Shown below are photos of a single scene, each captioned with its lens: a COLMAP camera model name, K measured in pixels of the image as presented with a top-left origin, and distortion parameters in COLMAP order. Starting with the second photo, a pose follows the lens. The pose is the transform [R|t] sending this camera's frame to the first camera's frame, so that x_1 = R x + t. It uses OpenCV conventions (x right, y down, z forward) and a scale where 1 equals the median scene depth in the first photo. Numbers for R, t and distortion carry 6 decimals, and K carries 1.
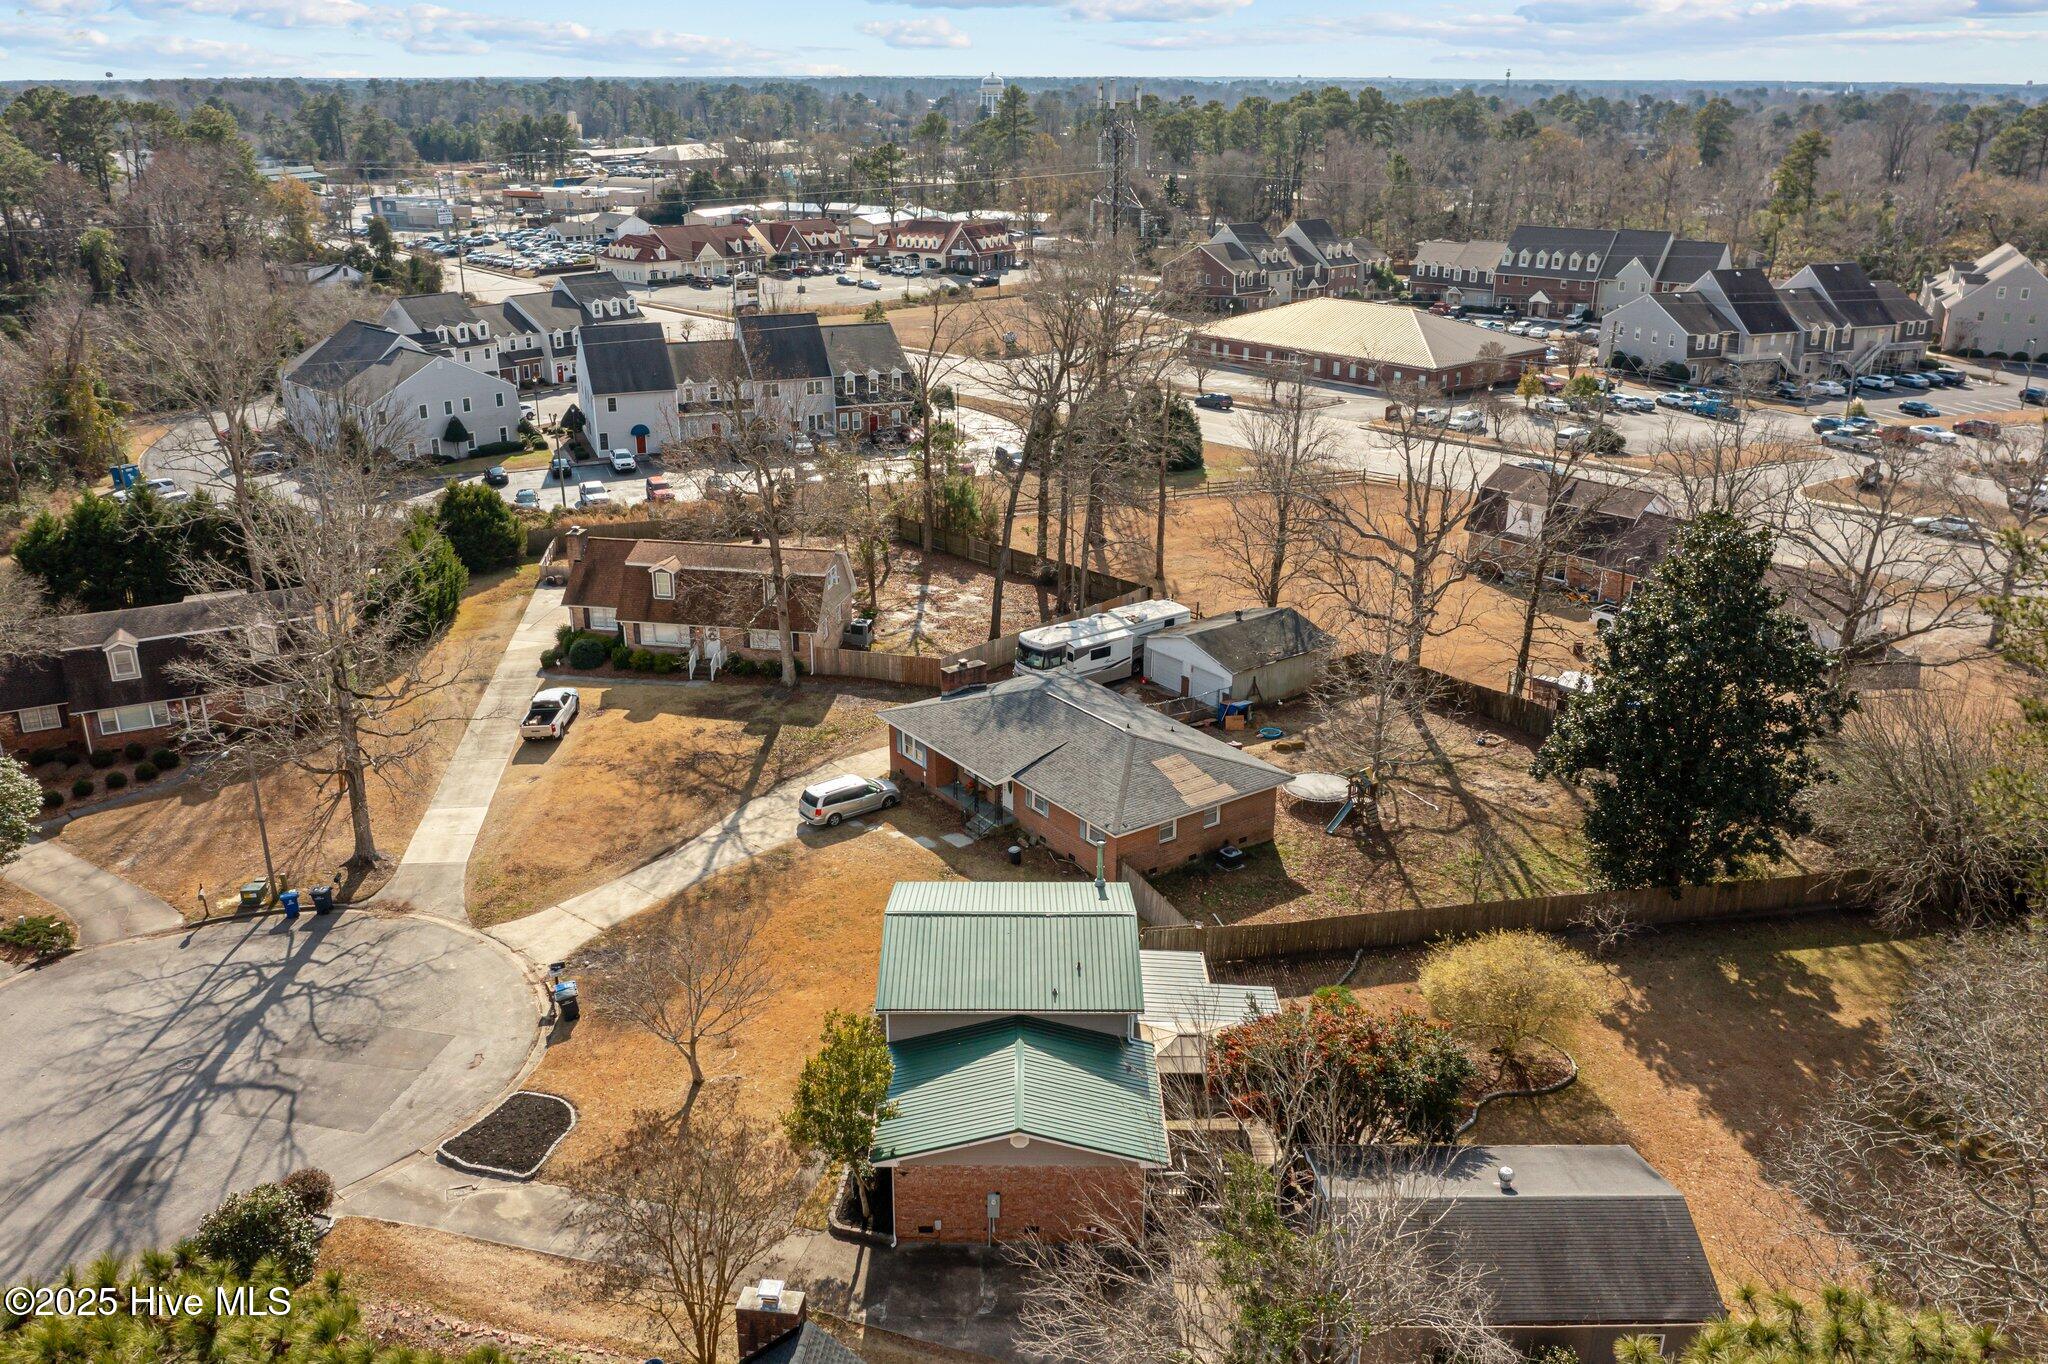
lens RADIAL K [[1623.6, 0, 1012.3], [0, 1623.6, 688.9], [0, 0, 1]] dist [0.009823, 0.007280]
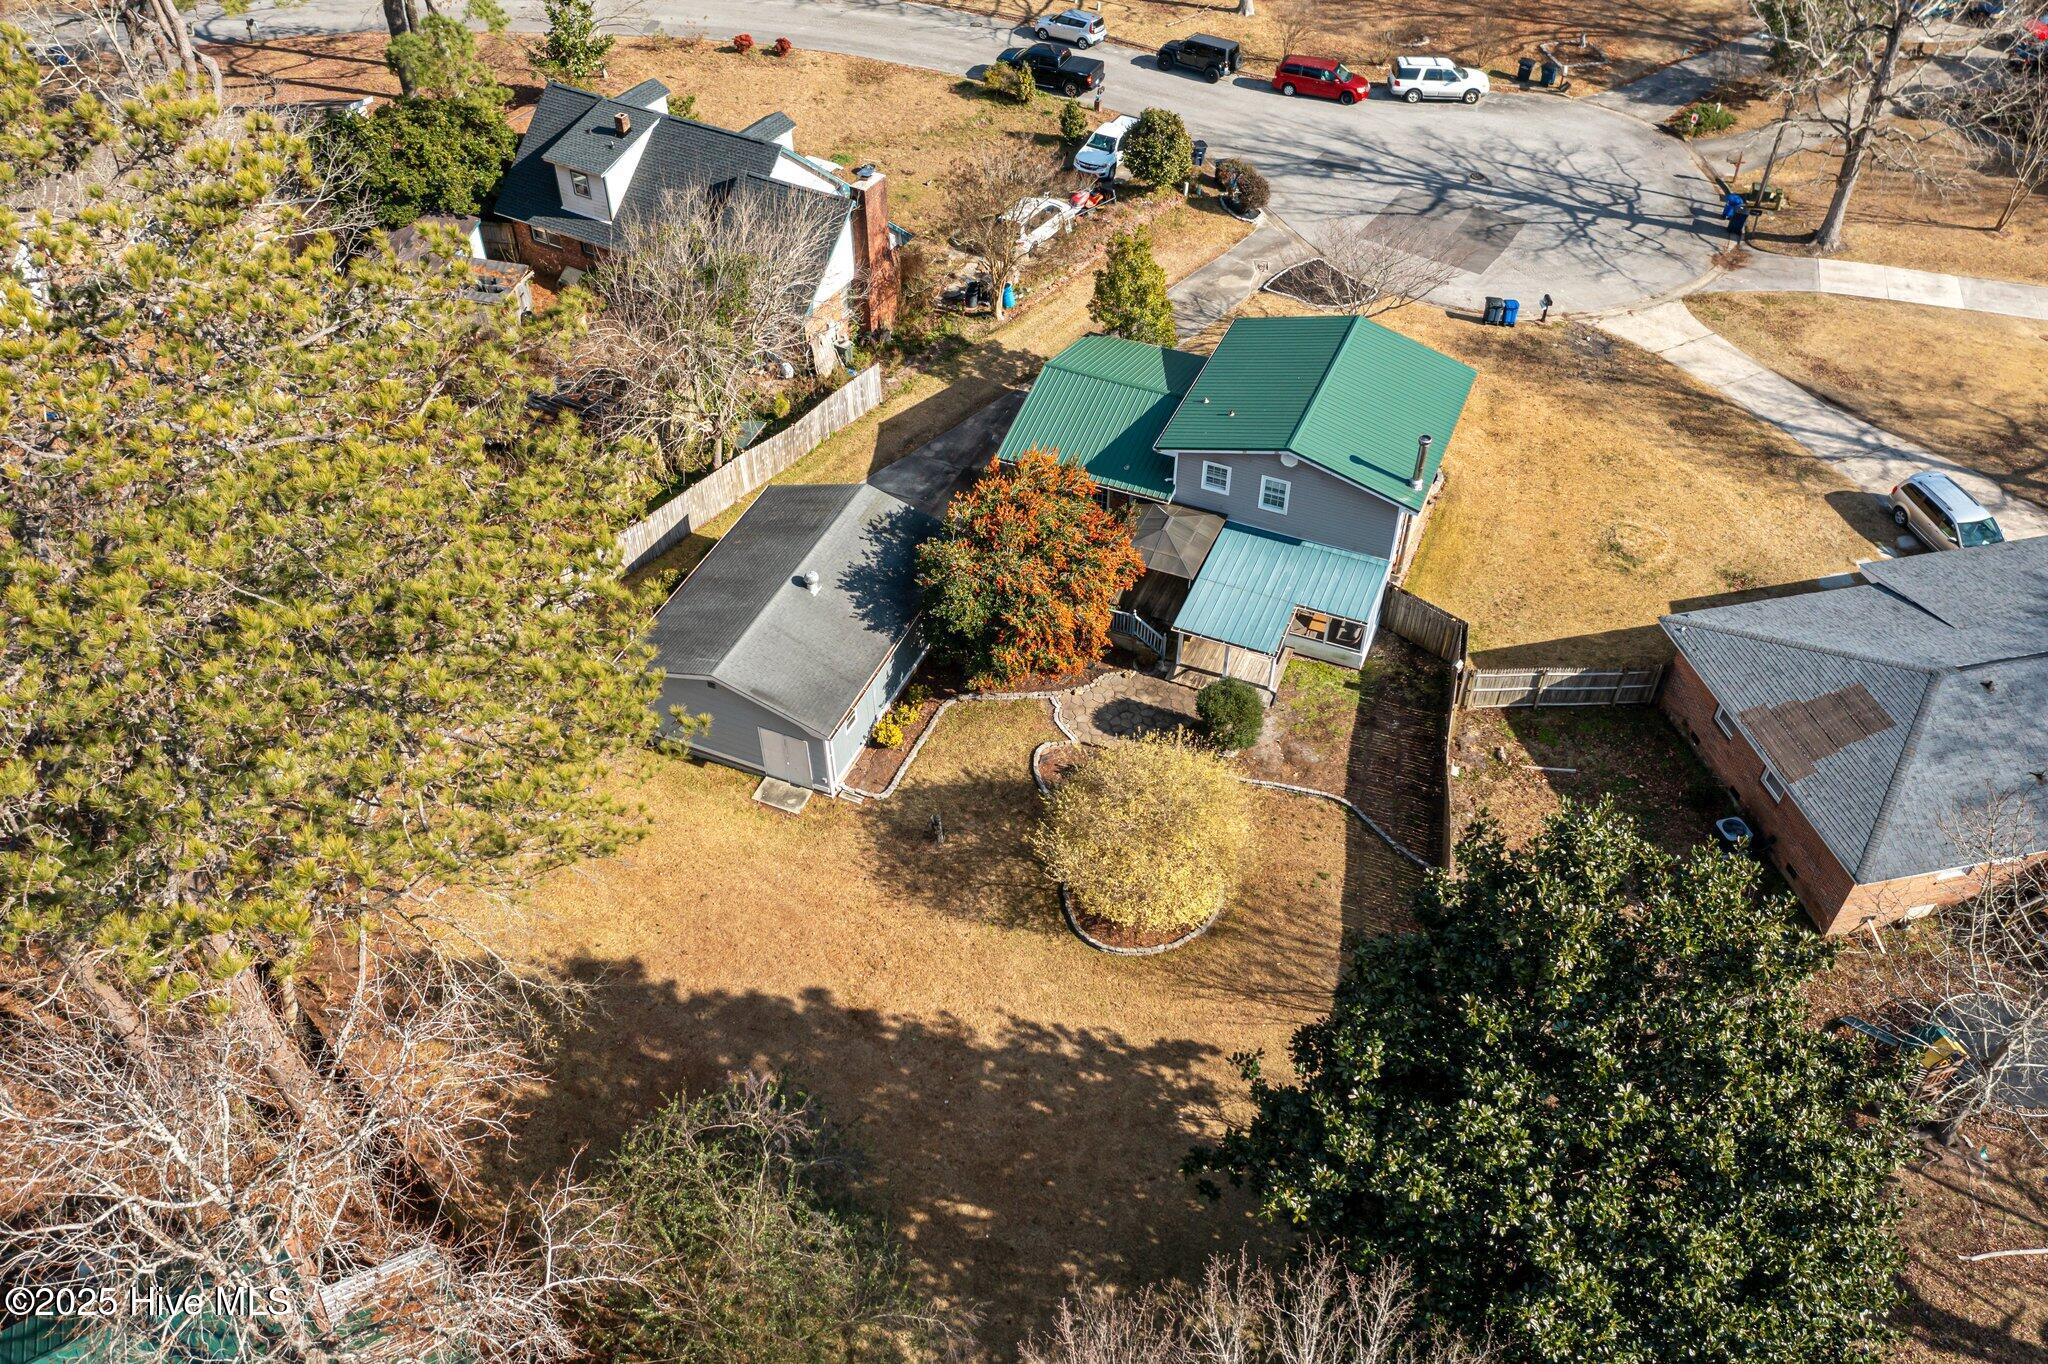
lens RADIAL K [[1626.3, 0, 1011.9], [0, 1626.3, 694.1], [0, 0, 1]] dist [-0.024684, 0.021002]
pose [[-0.392616, 0.642899, -0.657673, 0.883345], [-0.321942, 0.573778, 0.753081, -0.450734], [0.861514, 0.507405, -0.018298, 1.030096]]
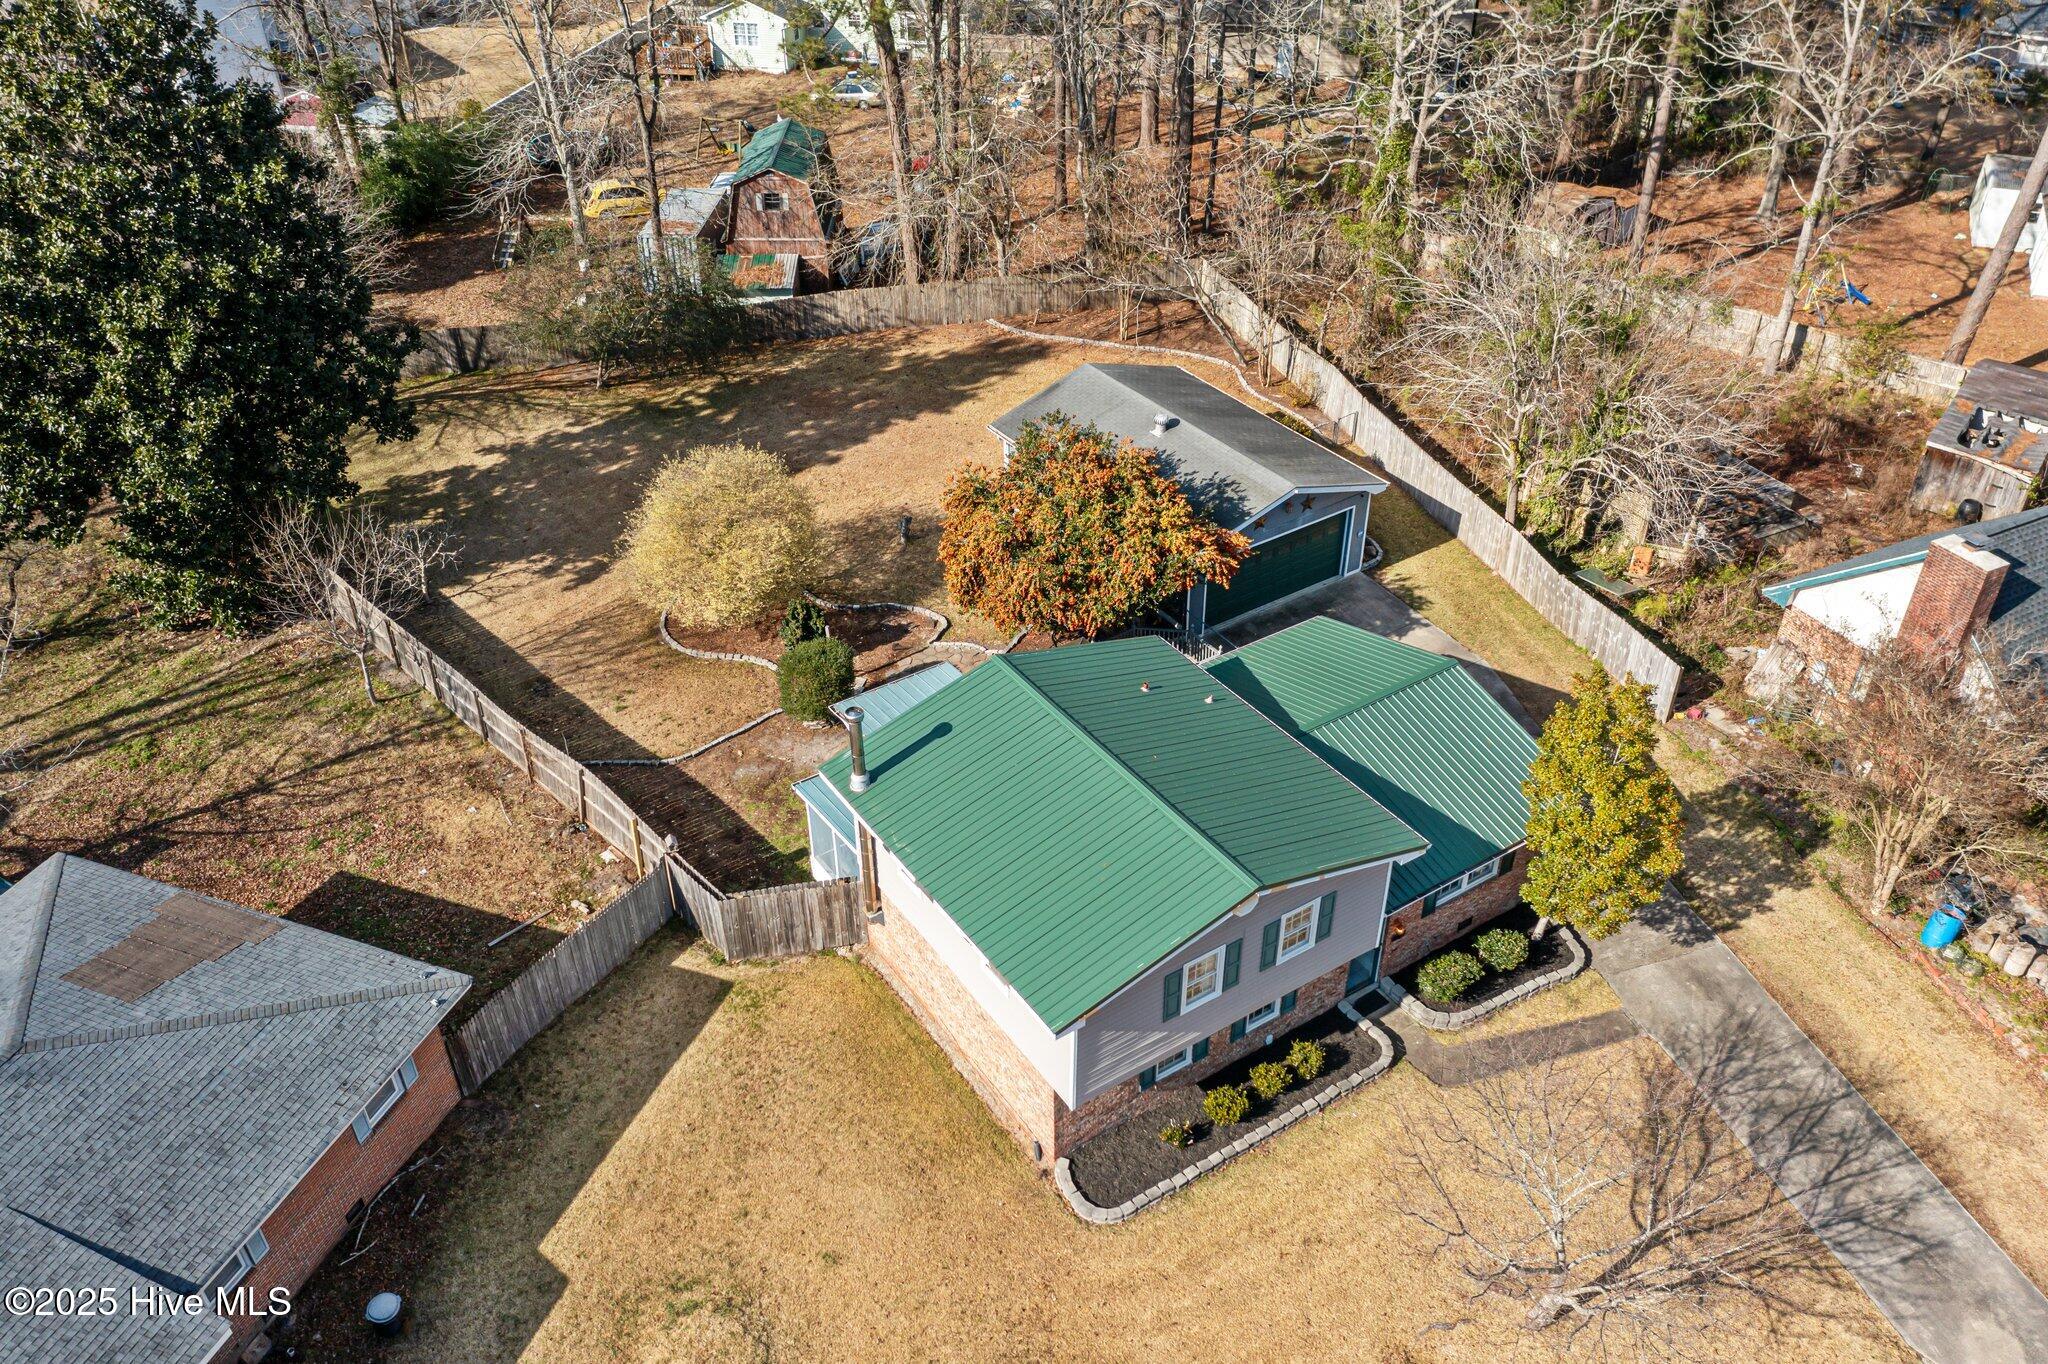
lens RADIAL K [[1626.9, 0, 1006.7], [0, 1626.9, 688.5], [0, 0, 1]] dist [-0.006995, -0.008190]
pose [[-0.549701, -0.478103, 0.685016, -0.386024], [0.316533, 0.639663, 0.700456, -0.311628], [-0.773069, 0.601871, -0.200288, 1.219290]]
